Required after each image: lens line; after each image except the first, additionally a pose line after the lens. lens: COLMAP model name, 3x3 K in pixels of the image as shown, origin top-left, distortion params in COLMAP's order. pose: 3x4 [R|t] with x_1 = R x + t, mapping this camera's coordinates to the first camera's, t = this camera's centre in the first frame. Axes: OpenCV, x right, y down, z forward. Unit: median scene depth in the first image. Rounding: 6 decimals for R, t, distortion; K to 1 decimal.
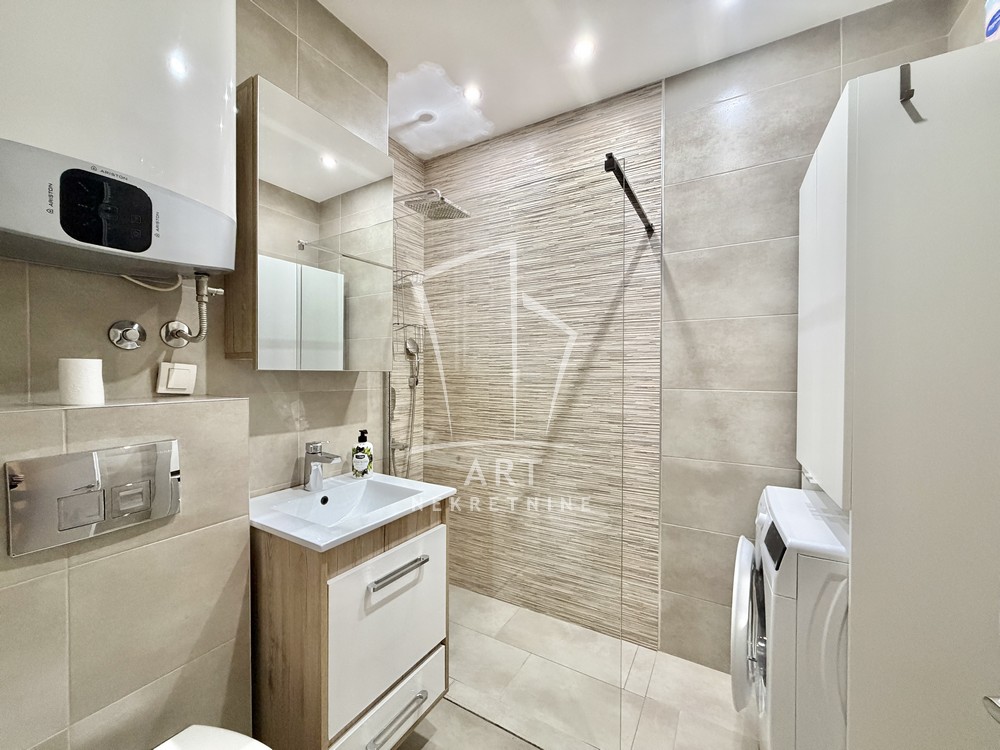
lens RADIAL K [[397.9, 0, 500.4], [0, 397.9, 374.4], [0, 0, 1]] dist [-0.001994, 0.000173]
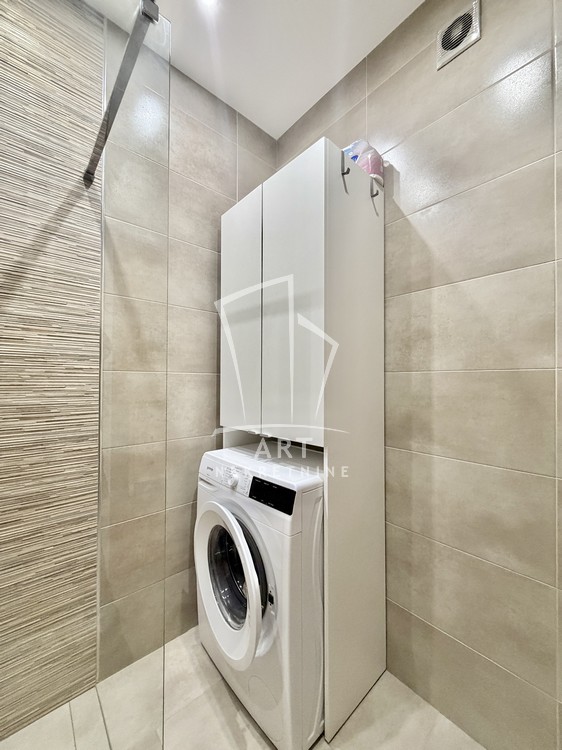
lens RADIAL K [[298.4, 0, 279.3], [0, 298.4, 377.1], [0, 0, 1]] dist [-0.001994, 0.000173]
pose [[0.325583, 0.011236, 0.945447, -0.075615], [0.001384, 0.999923, -0.012360, 0.058317], [-0.945513, 0.005333, 0.325542, 0.426656]]
